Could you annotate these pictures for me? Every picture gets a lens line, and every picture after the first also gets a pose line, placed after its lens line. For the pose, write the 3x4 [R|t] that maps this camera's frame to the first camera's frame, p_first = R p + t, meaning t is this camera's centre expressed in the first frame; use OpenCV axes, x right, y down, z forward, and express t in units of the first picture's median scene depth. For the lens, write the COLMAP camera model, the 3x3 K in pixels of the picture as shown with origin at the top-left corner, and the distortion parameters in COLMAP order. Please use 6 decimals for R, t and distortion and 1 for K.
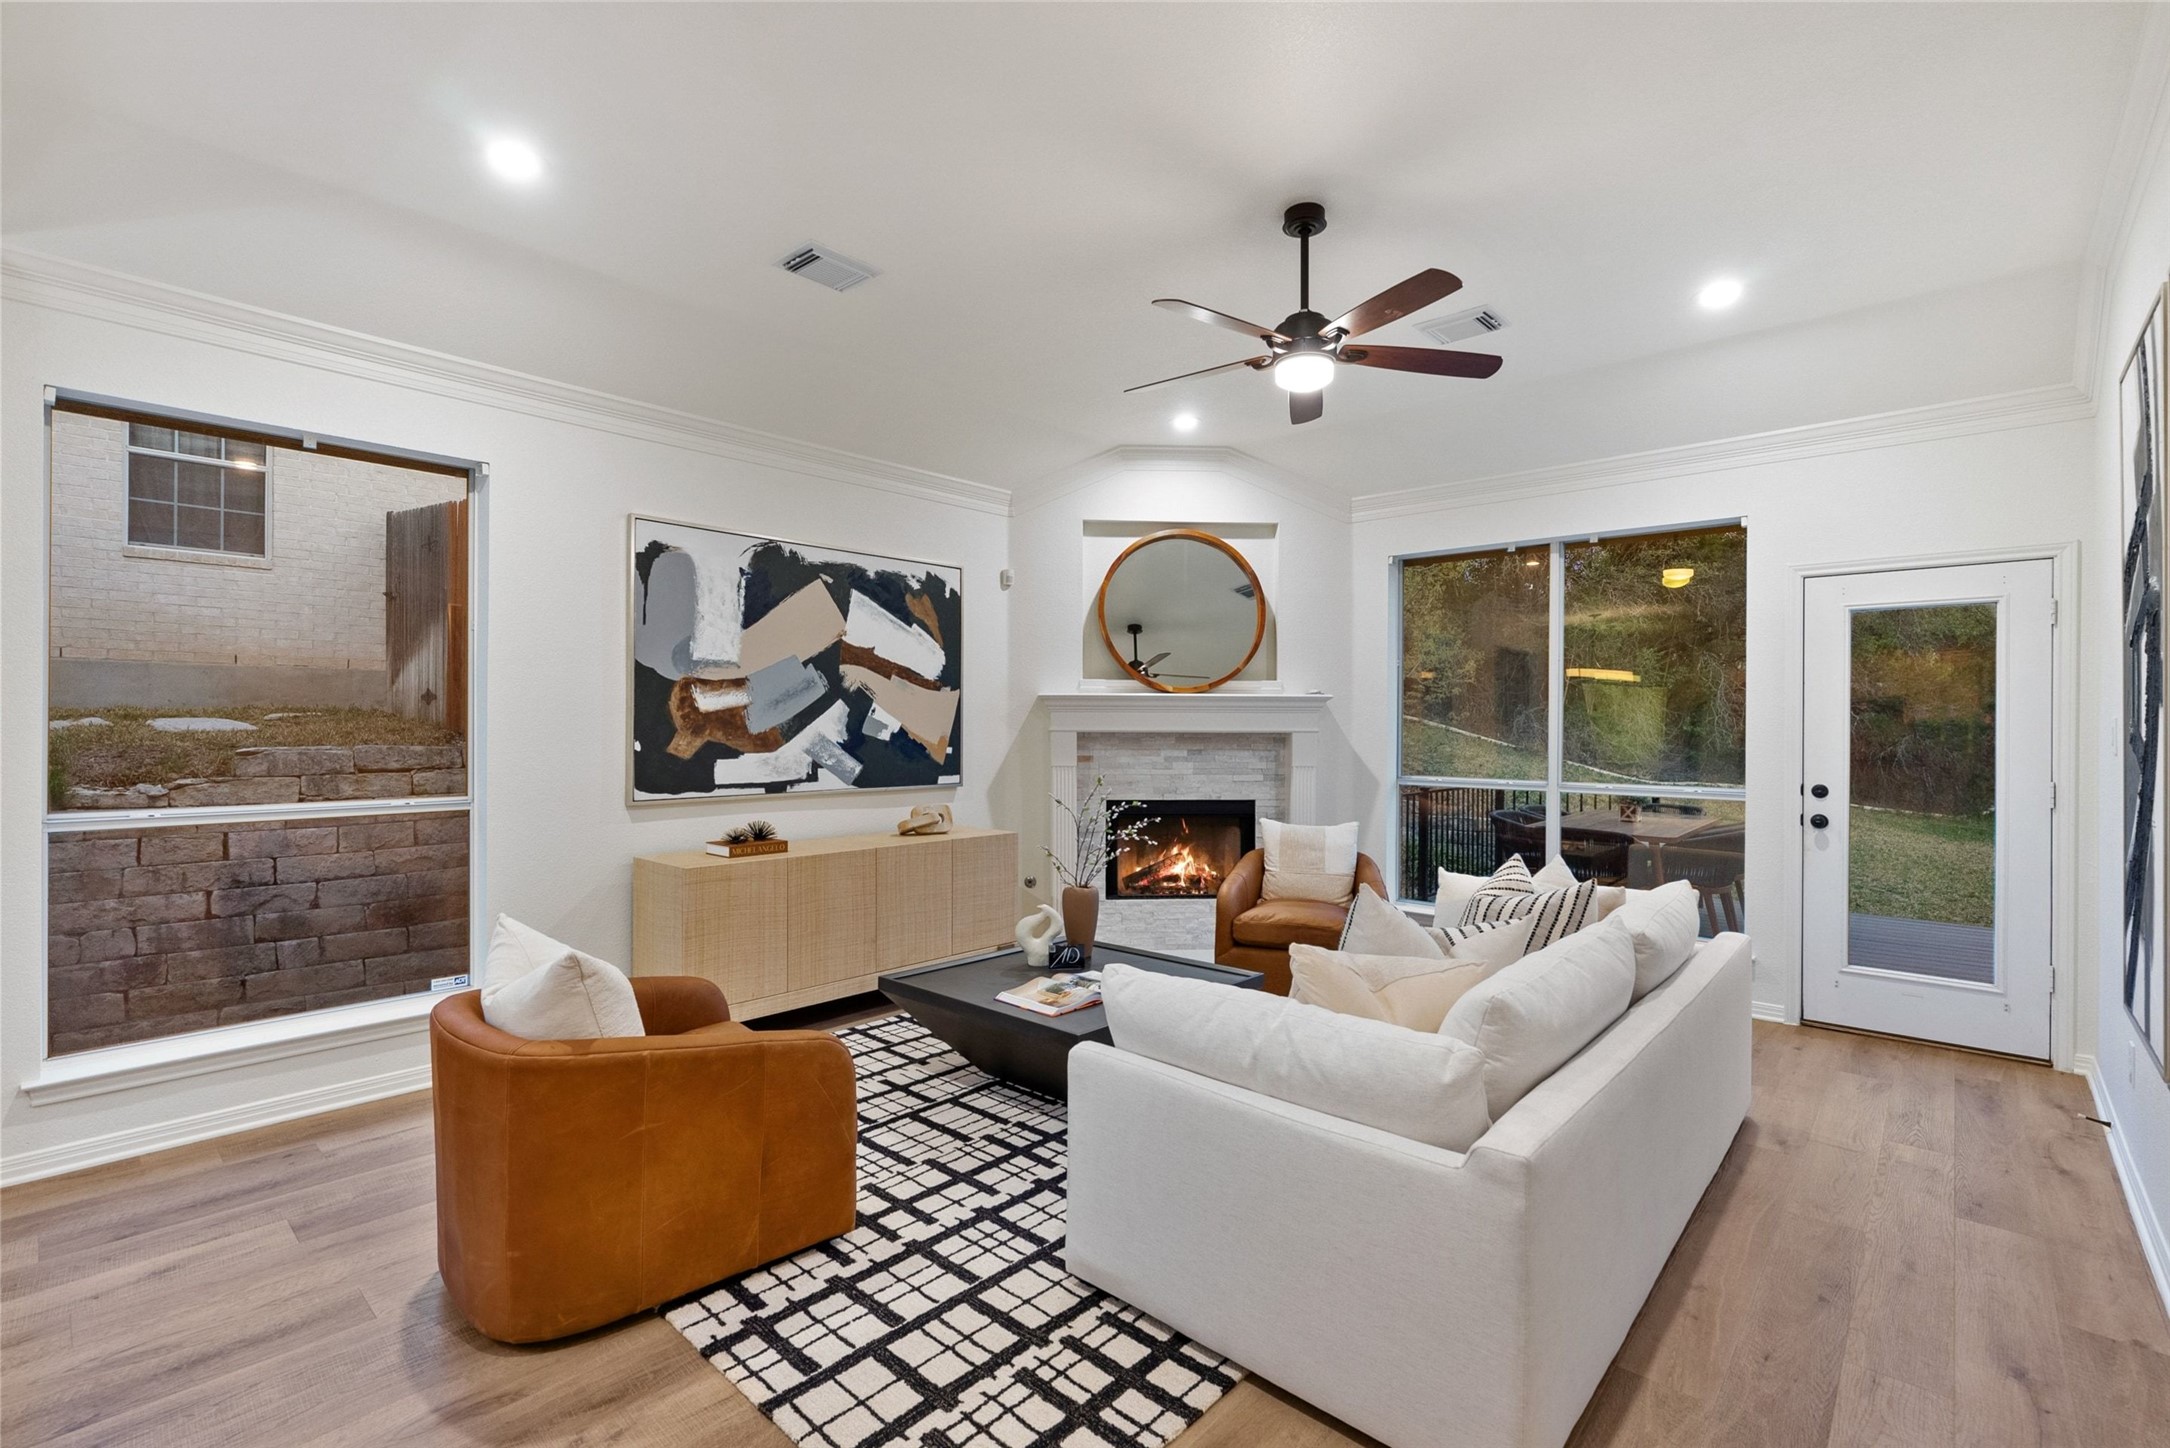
lens RADIAL K [[953.1, 0, 1085.0], [0, 953.1, 724.0], [0, 0, 1]] dist [-0.015137, 0.000222]
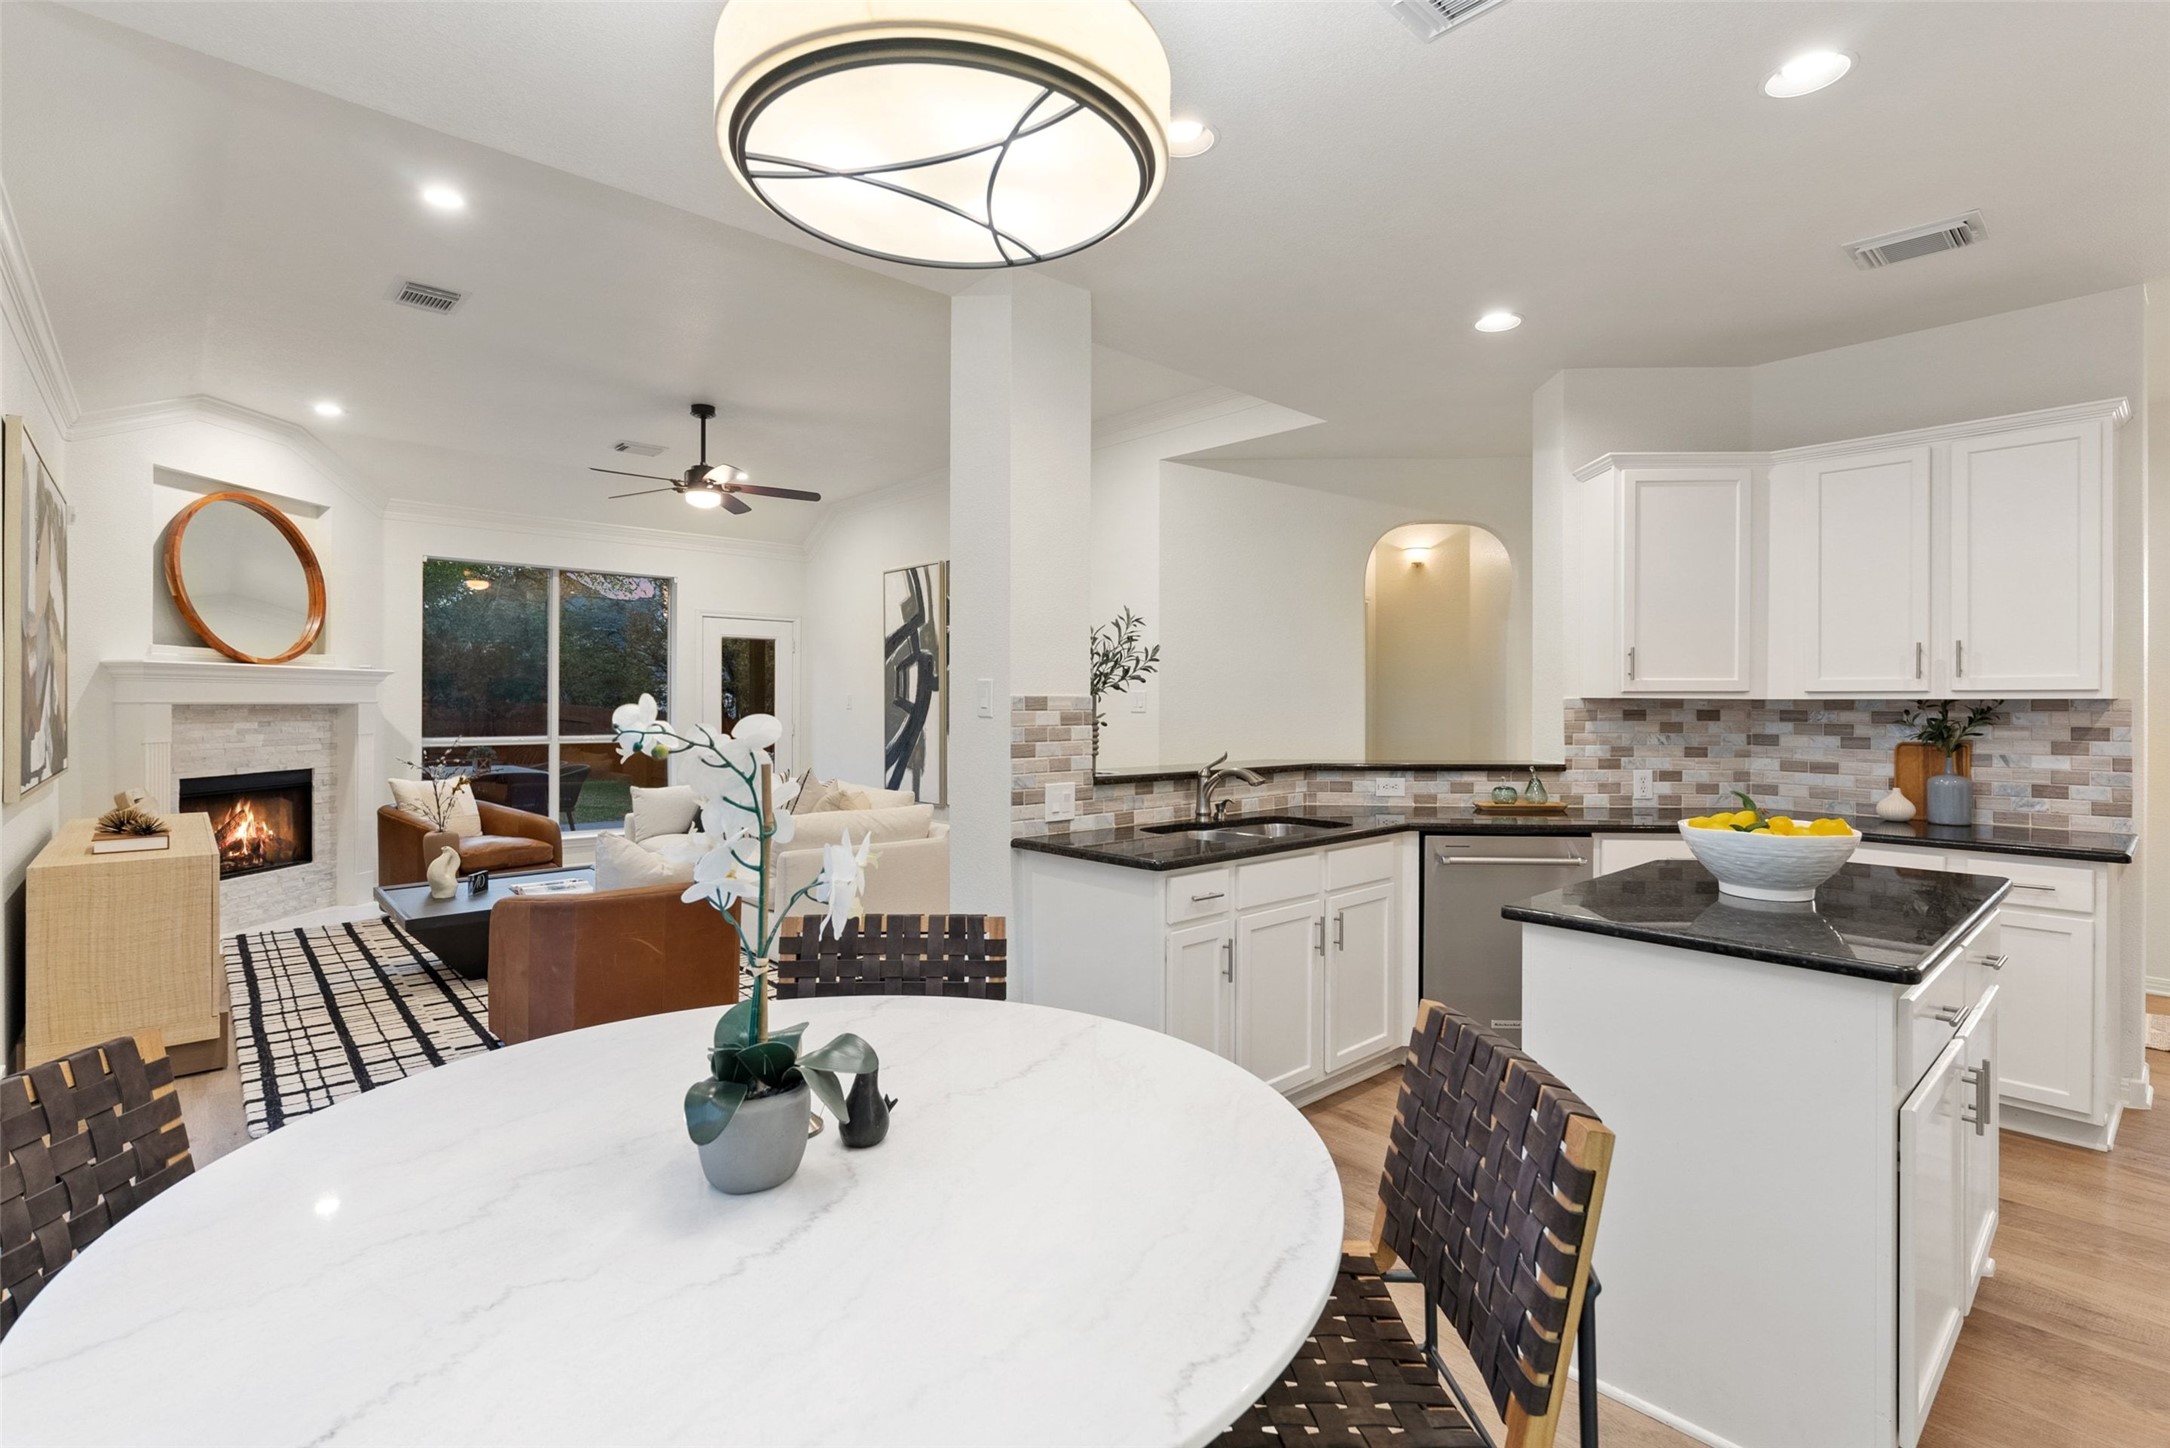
lens RADIAL K [[1006.4, 0, 1102.6], [0, 1006.4, 704.6], [0, 0, 1]] dist [0.000680, 0.001145]
pose [[0.077606, -0.006172, 0.996965, -1.005808], [-0.001806, 0.999978, 0.006331, 0.001709], [-0.996983, -0.002292, 0.077593, 0.064160]]
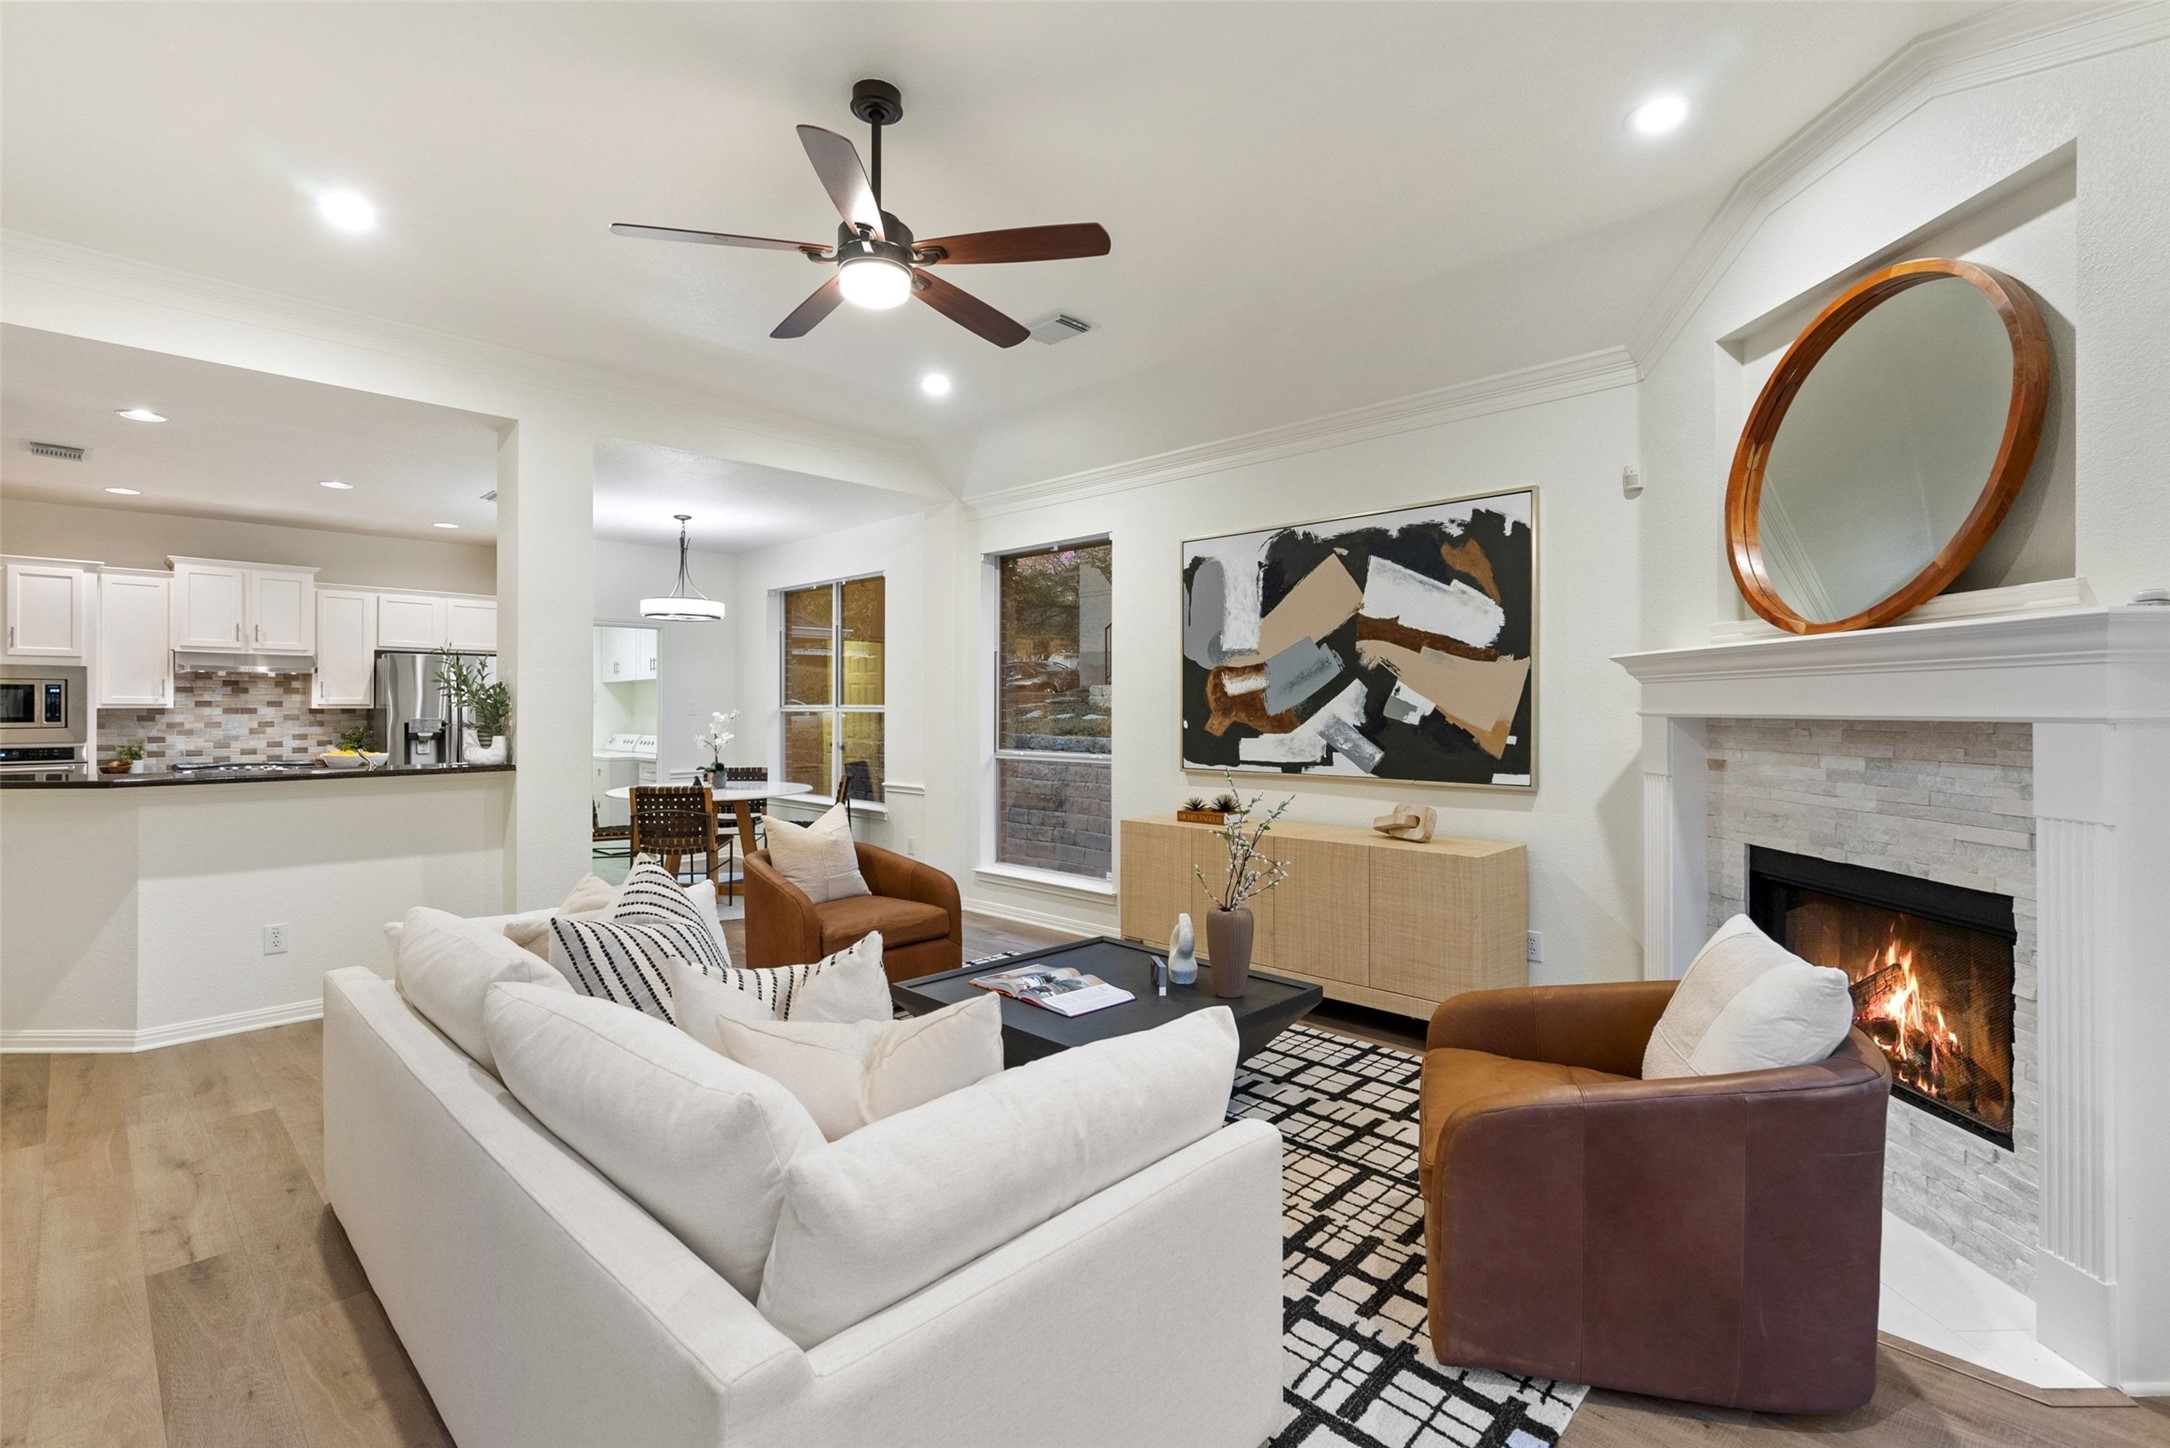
lens RADIAL K [[974.6, 0, 1088.0], [0, 974.6, 698.9], [0, 0, 1]] dist [-0.002378, -0.000170]
pose [[-0.015429, -0.013154, -0.999794, 0.678731], [0.000600, 0.999913, -0.013165, 0.005739], [0.999881, -0.000803, -0.015419, 0.745842]]
